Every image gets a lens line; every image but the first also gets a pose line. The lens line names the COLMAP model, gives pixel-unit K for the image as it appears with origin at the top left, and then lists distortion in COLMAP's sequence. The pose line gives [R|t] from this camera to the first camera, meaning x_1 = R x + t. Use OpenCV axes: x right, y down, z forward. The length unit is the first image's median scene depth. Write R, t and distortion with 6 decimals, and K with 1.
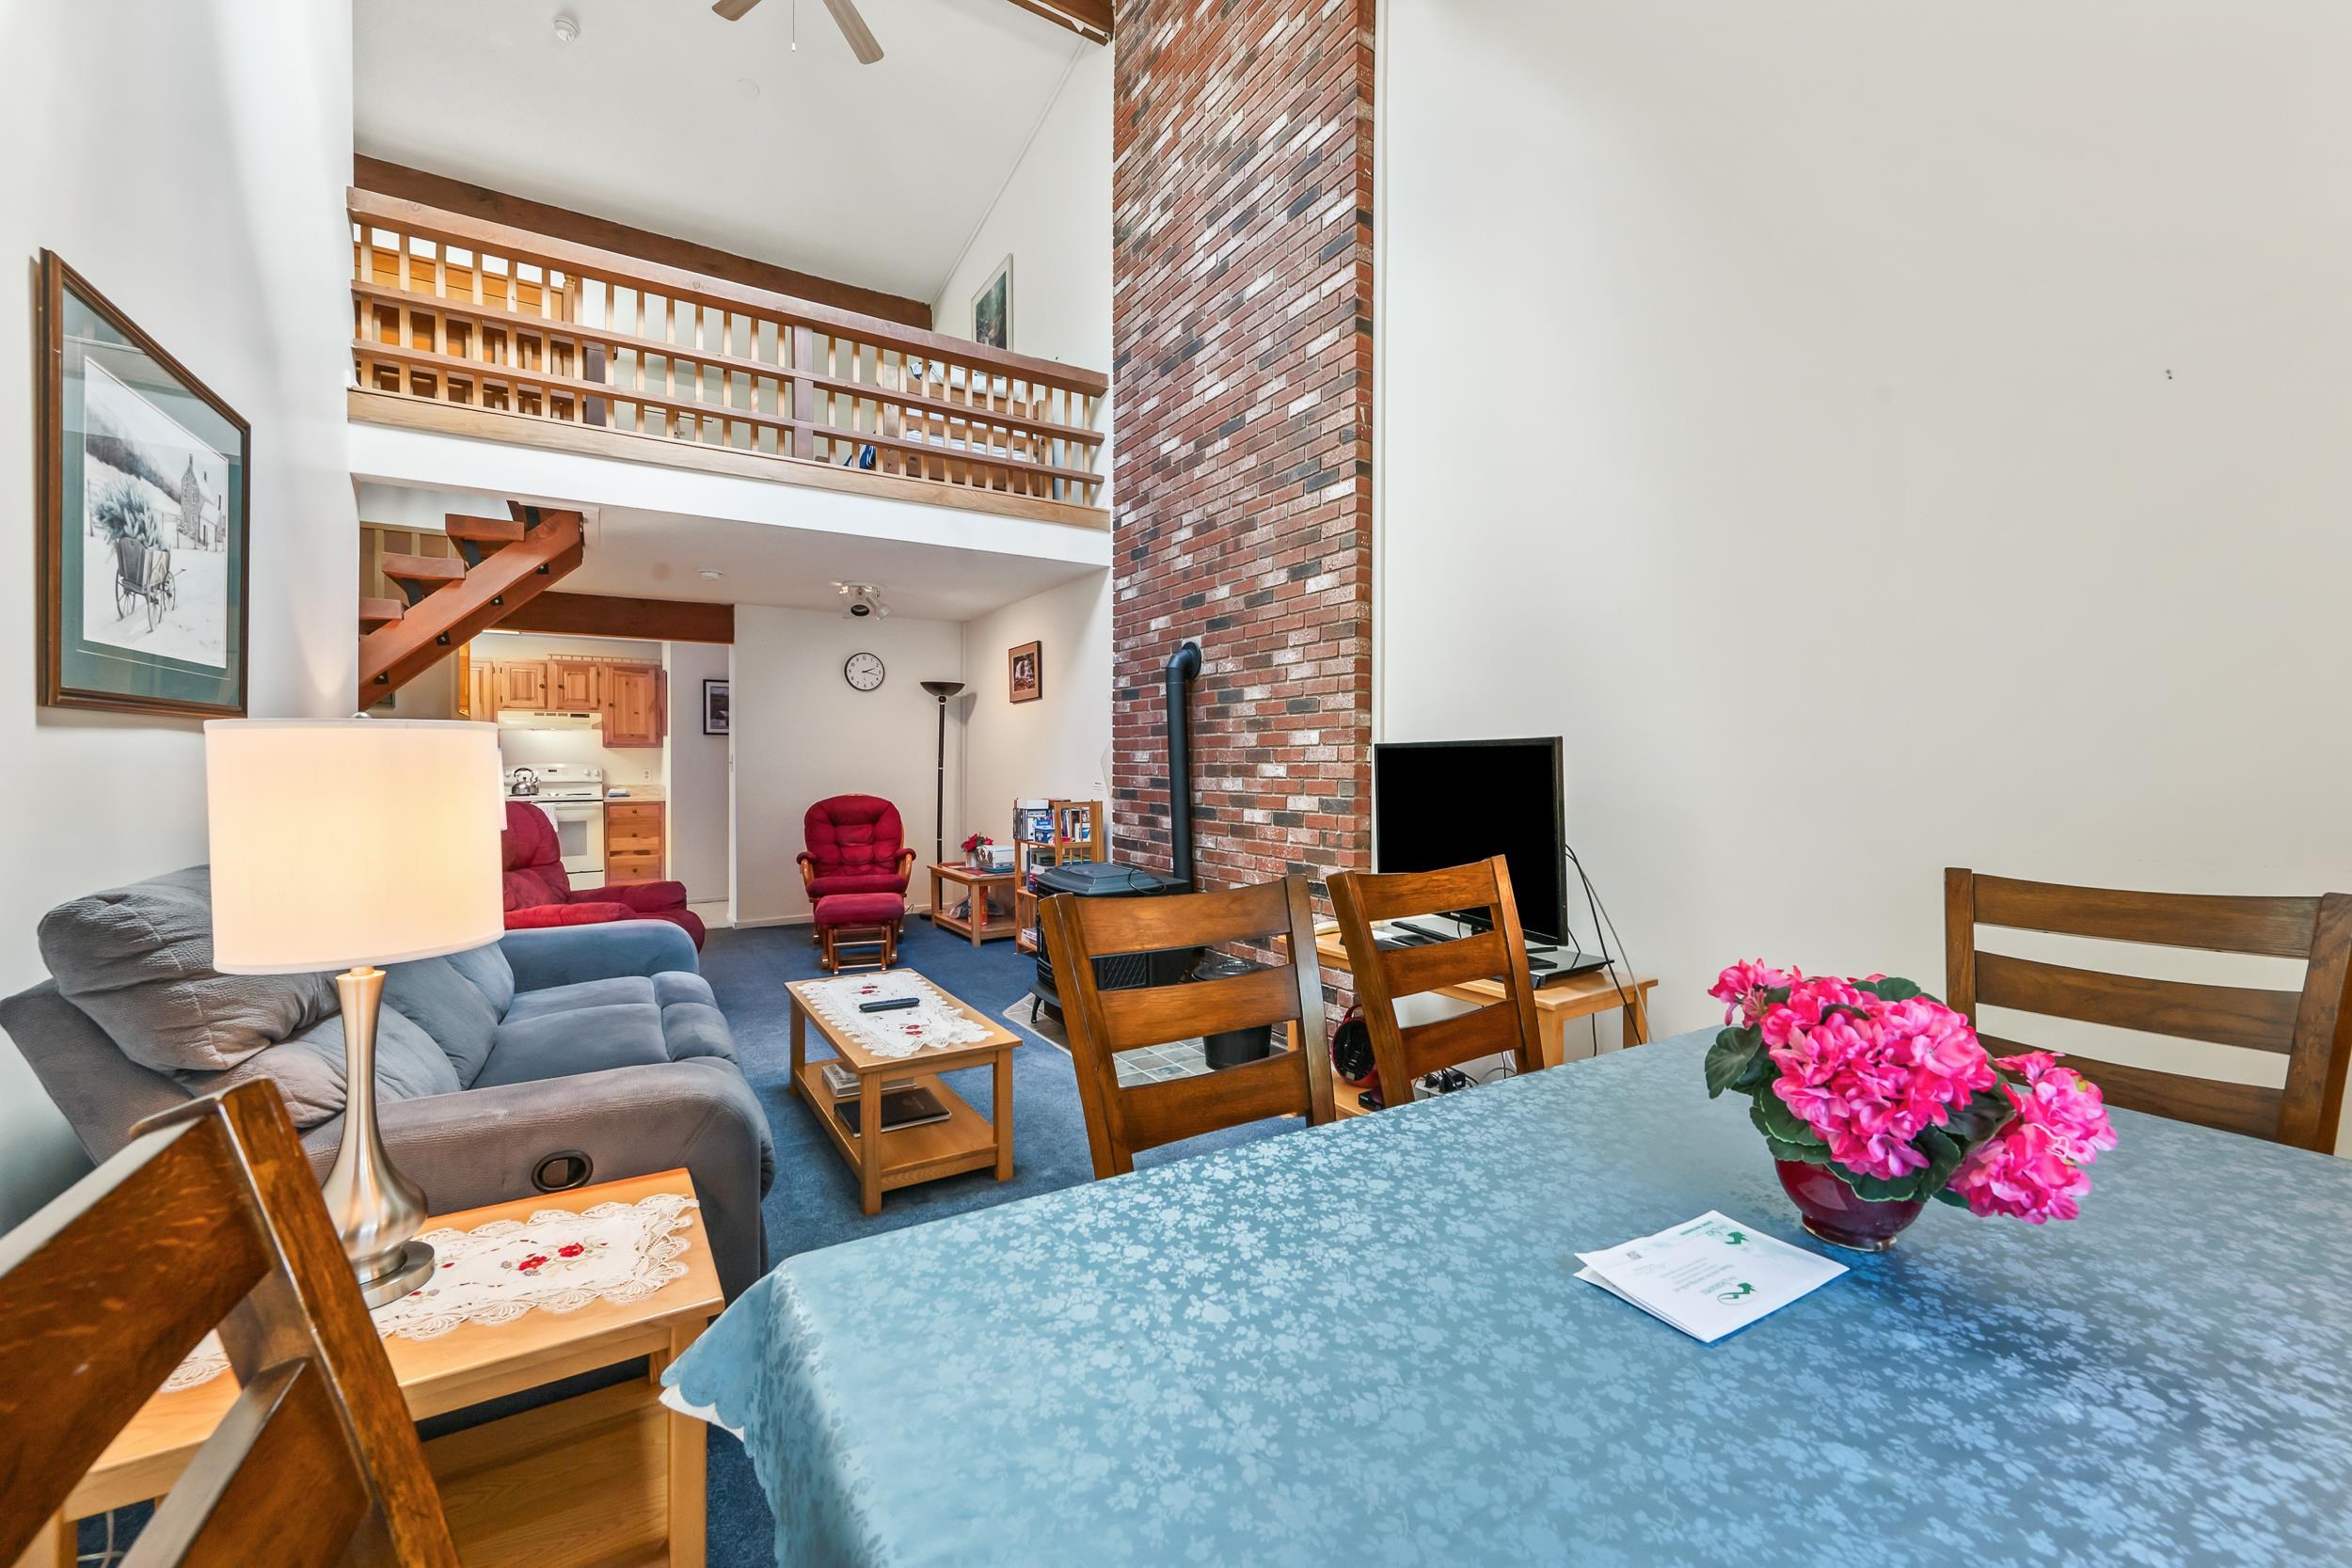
lens RADIAL K [[929.5, 0, 1179.9], [0, 929.5, 777.1], [0, 0, 1]] dist [-0.000597, -0.000998]
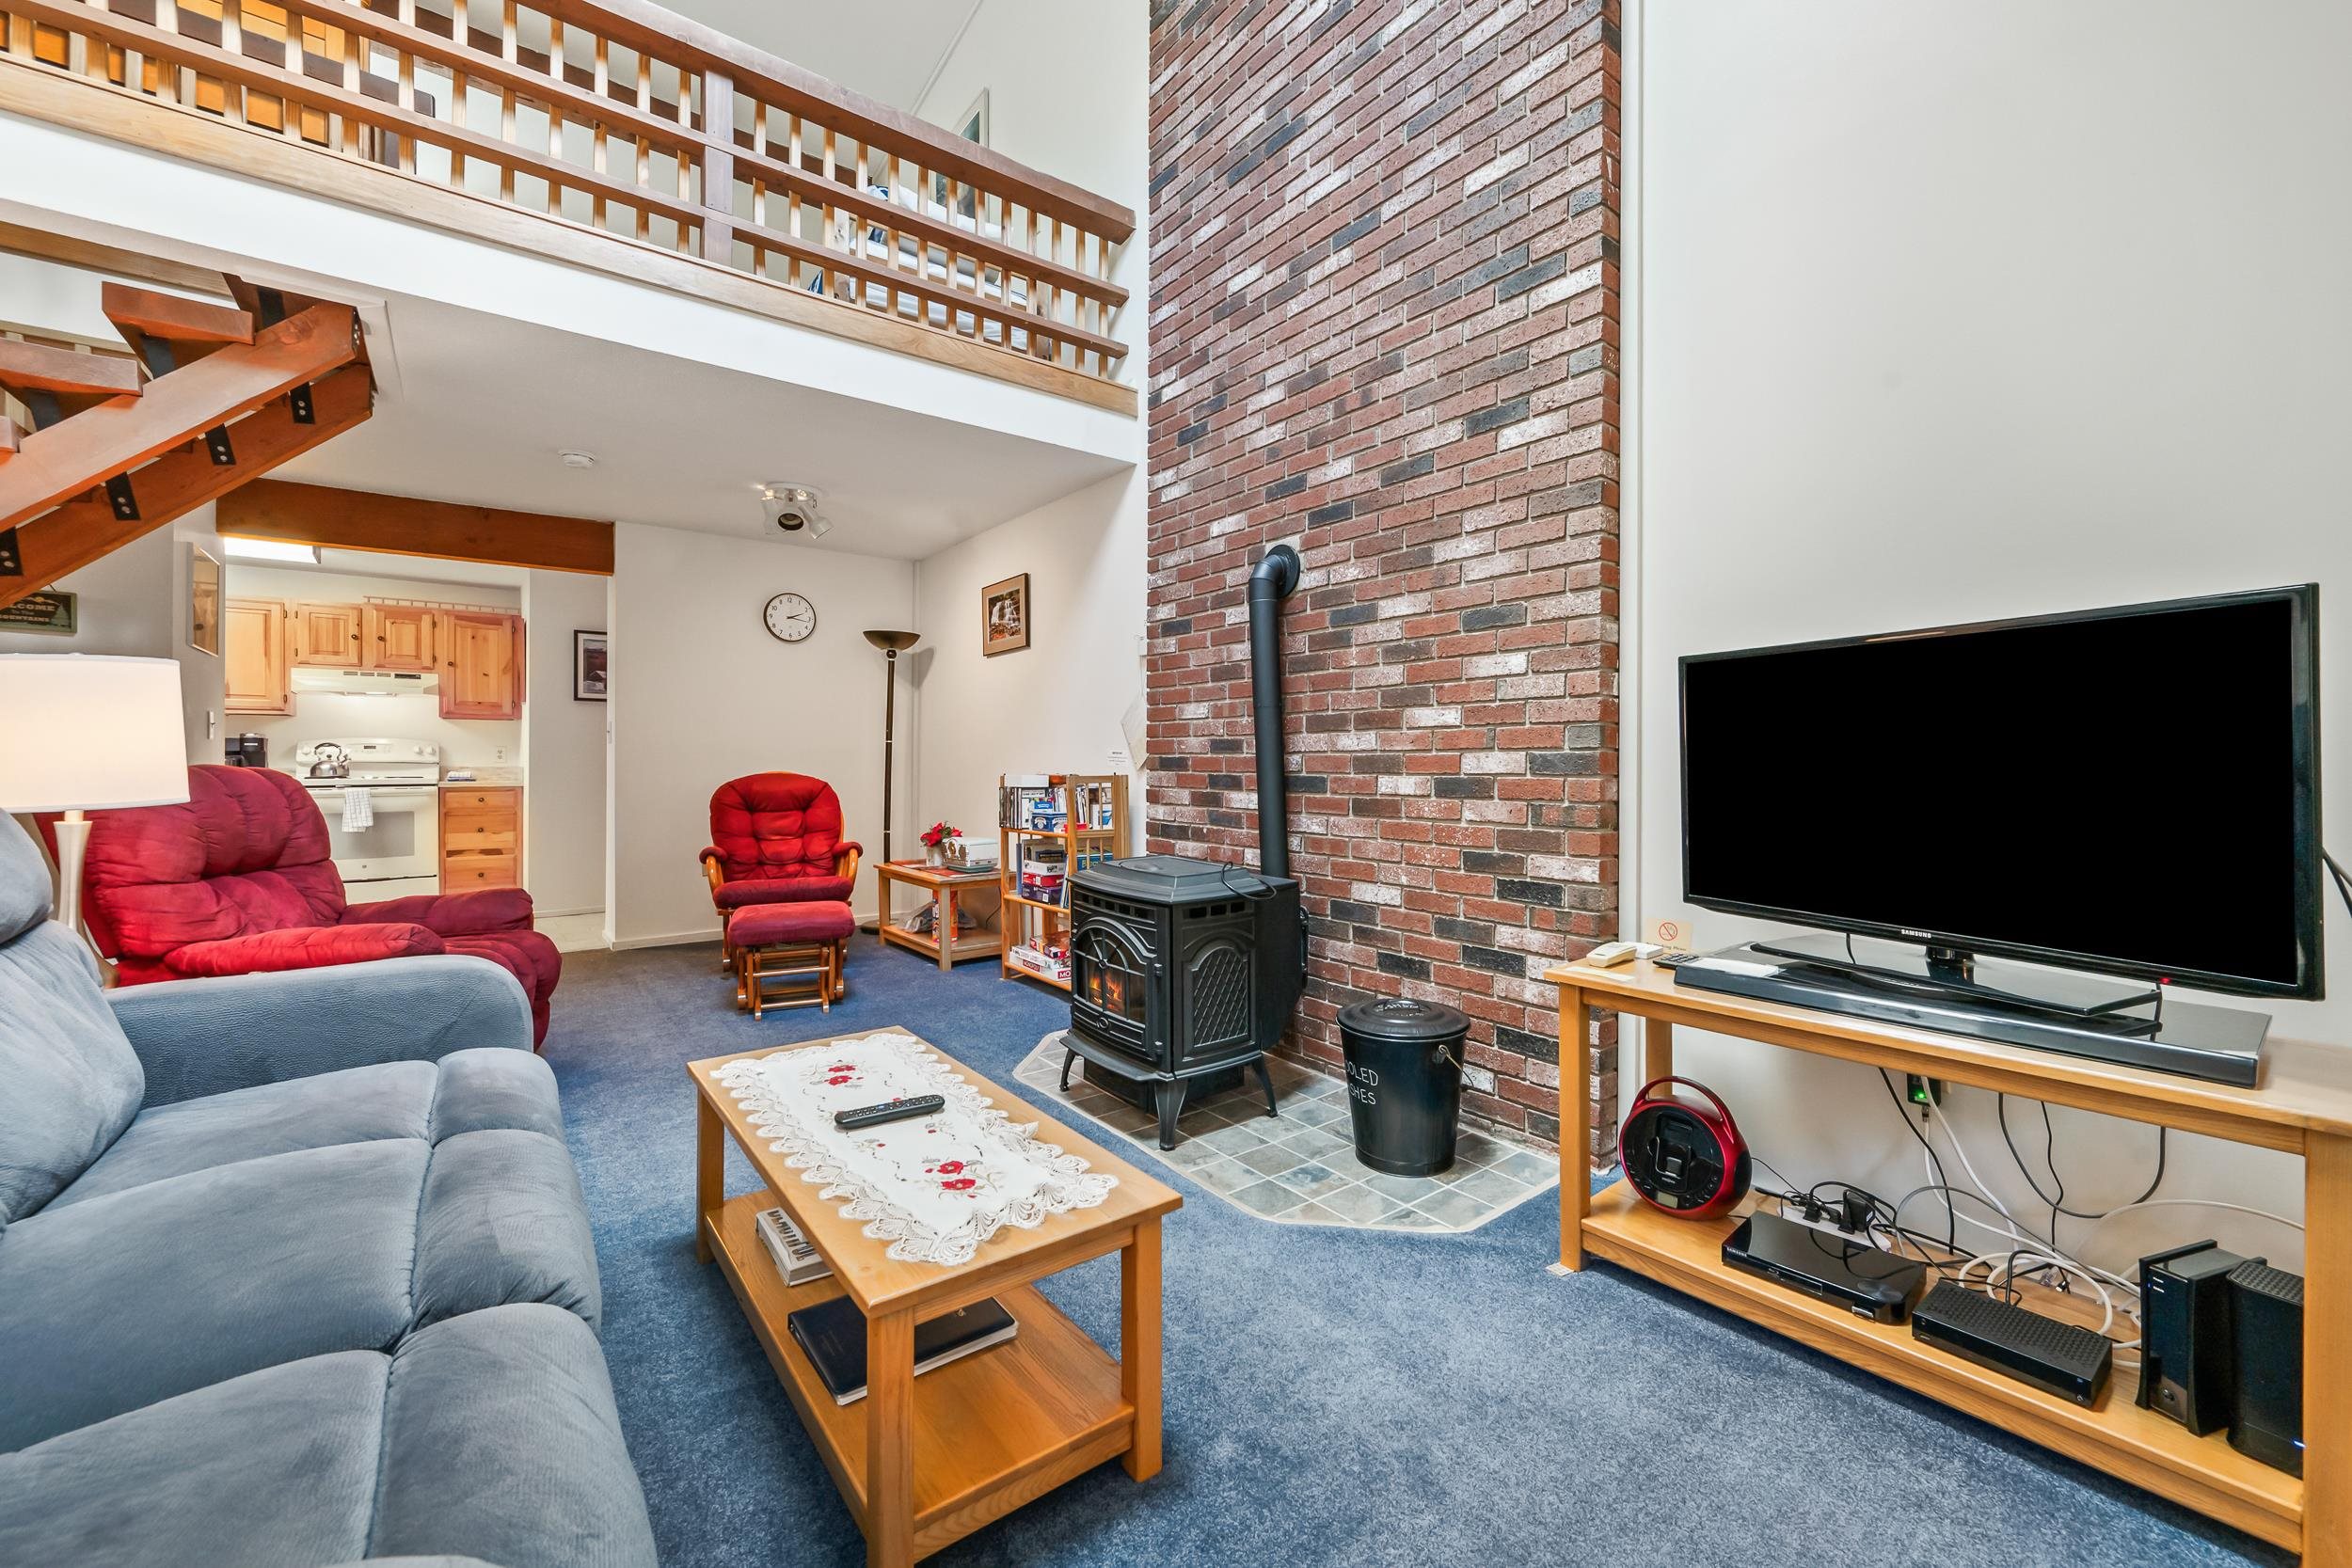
lens RADIAL K [[929.5, 0, 1185.3], [0, 929.5, 766.8], [0, 0, 1]] dist [-0.000597, -0.000998]
pose [[0.995287, 0.001309, 0.096969, -0.125504], [-0.000322, 0.999948, -0.010186, 0.030802], [-0.096978, 0.010106, 0.995235, 0.284502]]
